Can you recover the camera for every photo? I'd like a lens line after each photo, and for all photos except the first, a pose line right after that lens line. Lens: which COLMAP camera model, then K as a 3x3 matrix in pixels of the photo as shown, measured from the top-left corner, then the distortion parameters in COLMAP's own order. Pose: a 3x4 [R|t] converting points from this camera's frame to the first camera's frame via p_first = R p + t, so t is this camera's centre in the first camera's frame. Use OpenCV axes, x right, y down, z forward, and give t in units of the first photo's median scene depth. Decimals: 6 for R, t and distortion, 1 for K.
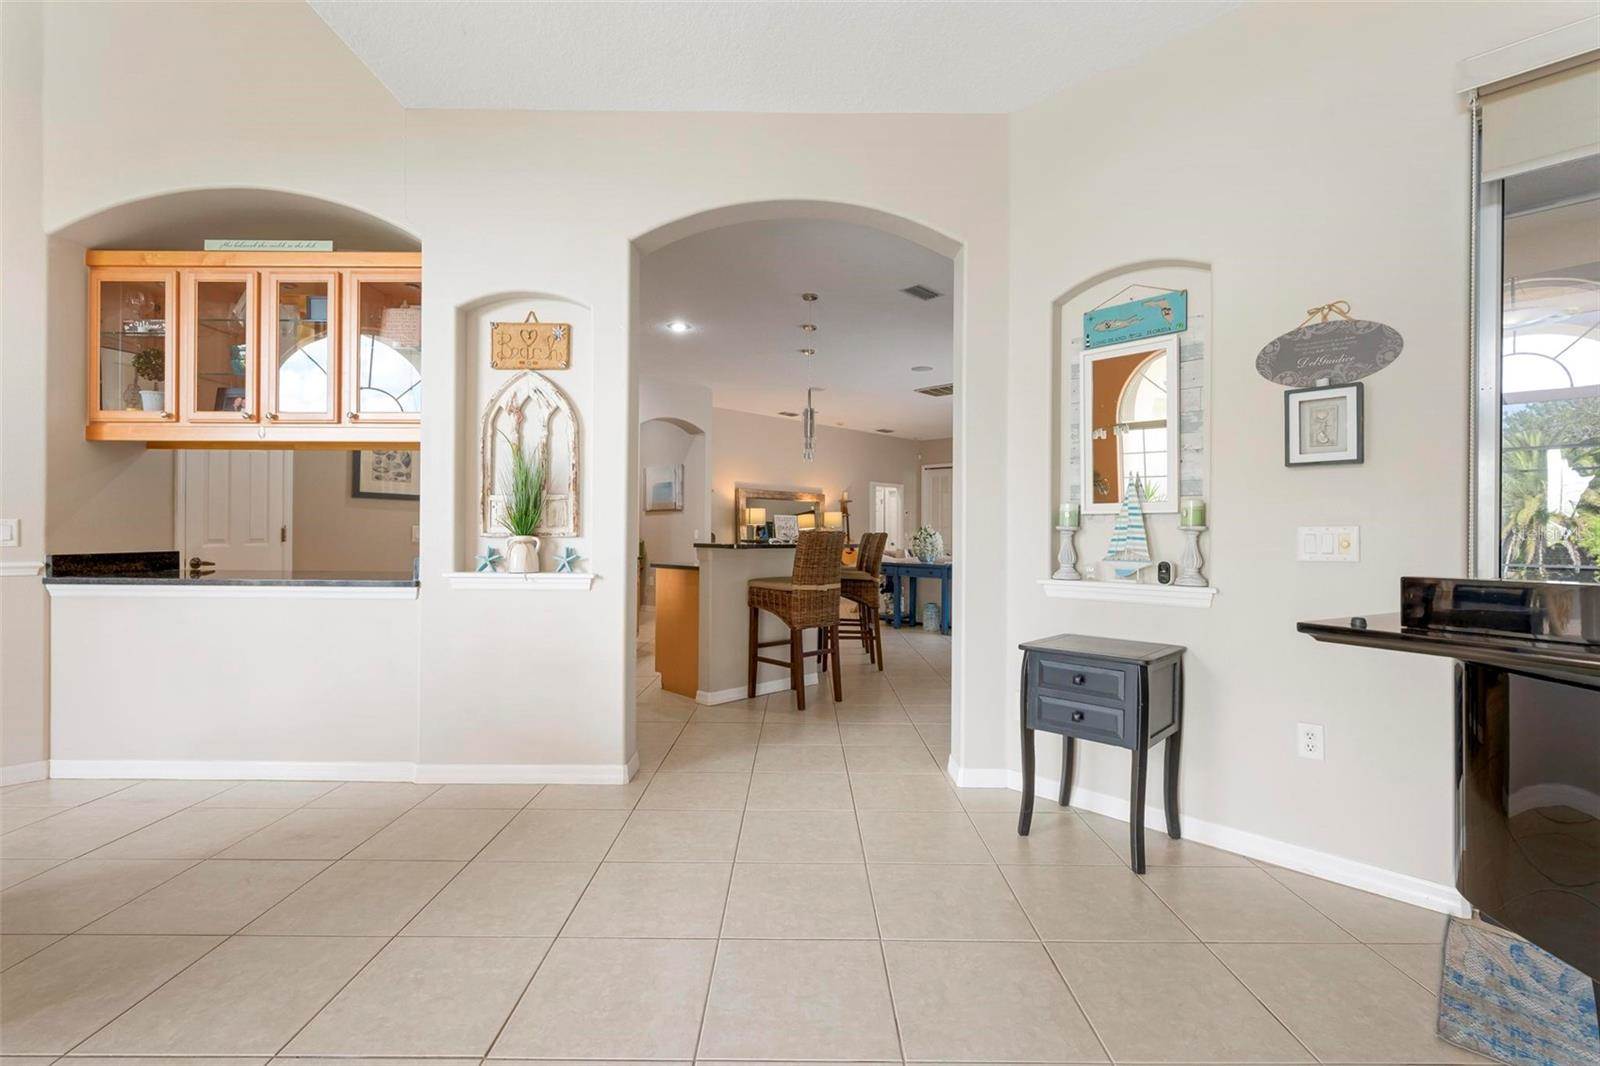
lens RADIAL K [[703.5, 0, 805.2], [0, 703.5, 533.0], [0, 0, 1]] dist [-0.000934, -0.000483]
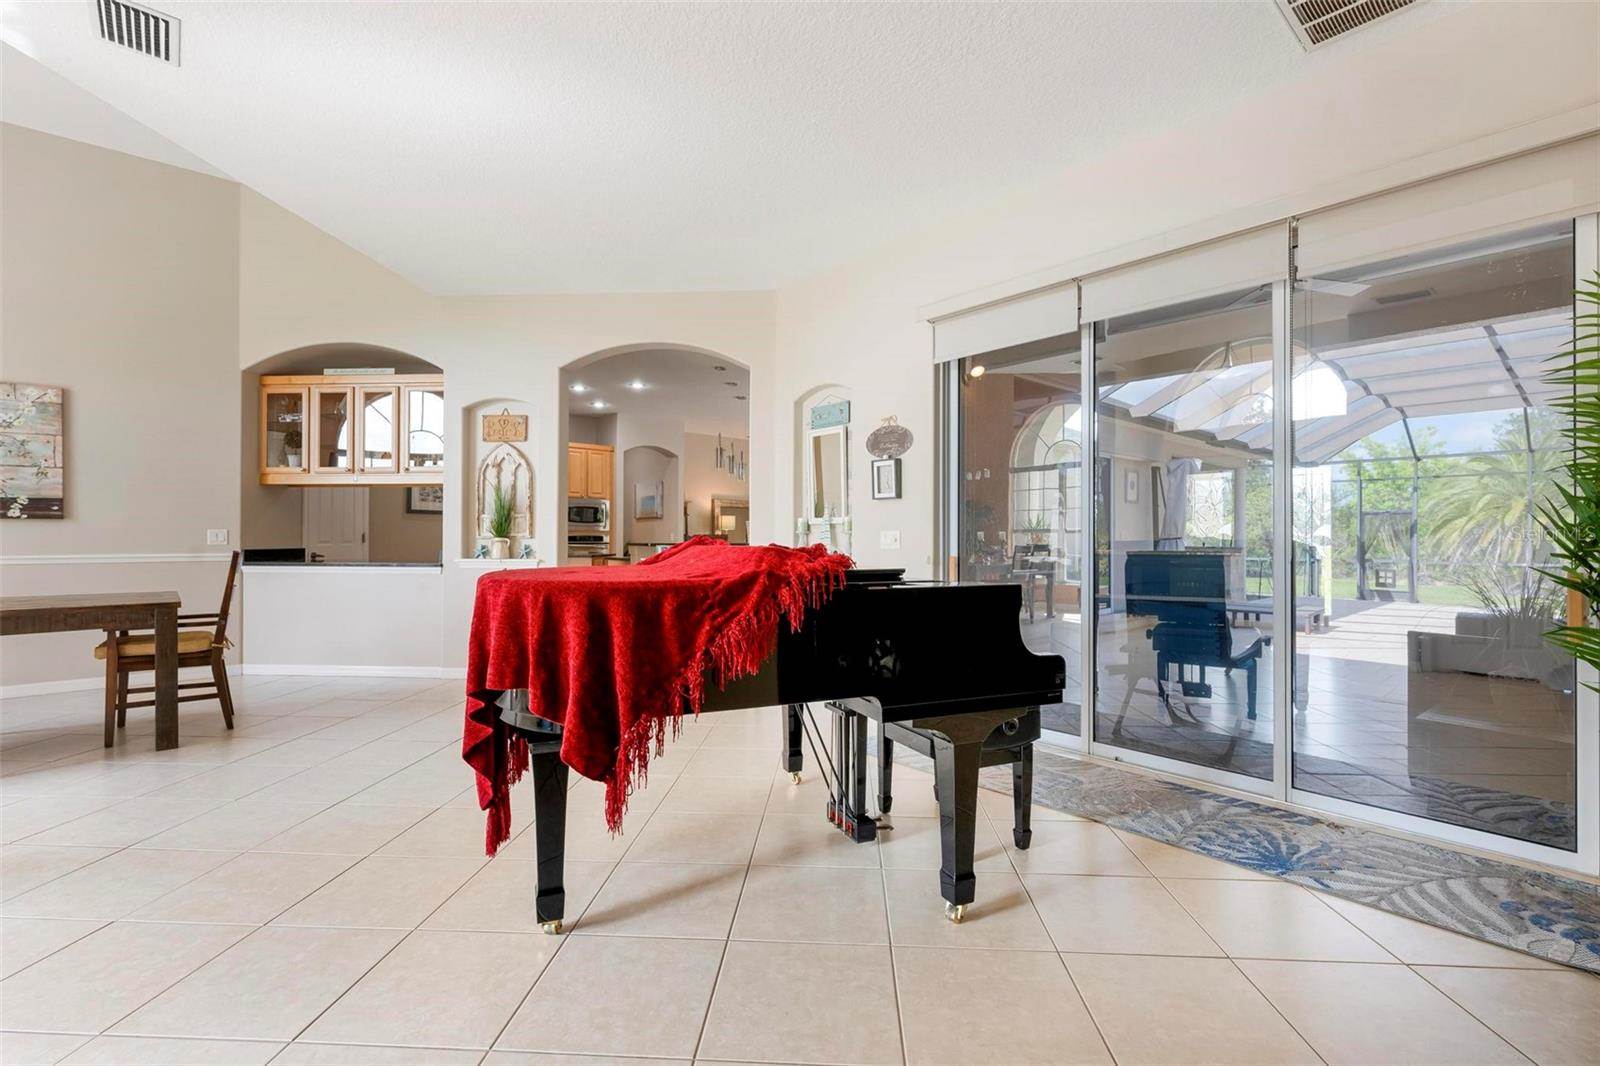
lens RADIAL K [[703.5, 0, 805.2], [0, 703.5, 533.0], [0, 0, 1]] dist [-0.000934, -0.000483]
pose [[0.998217, -0.004646, -0.059509, 0.448401], [0.004384, 0.999980, -0.004536, 0.003202], [0.059529, 0.004267, 0.998217, -0.682175]]
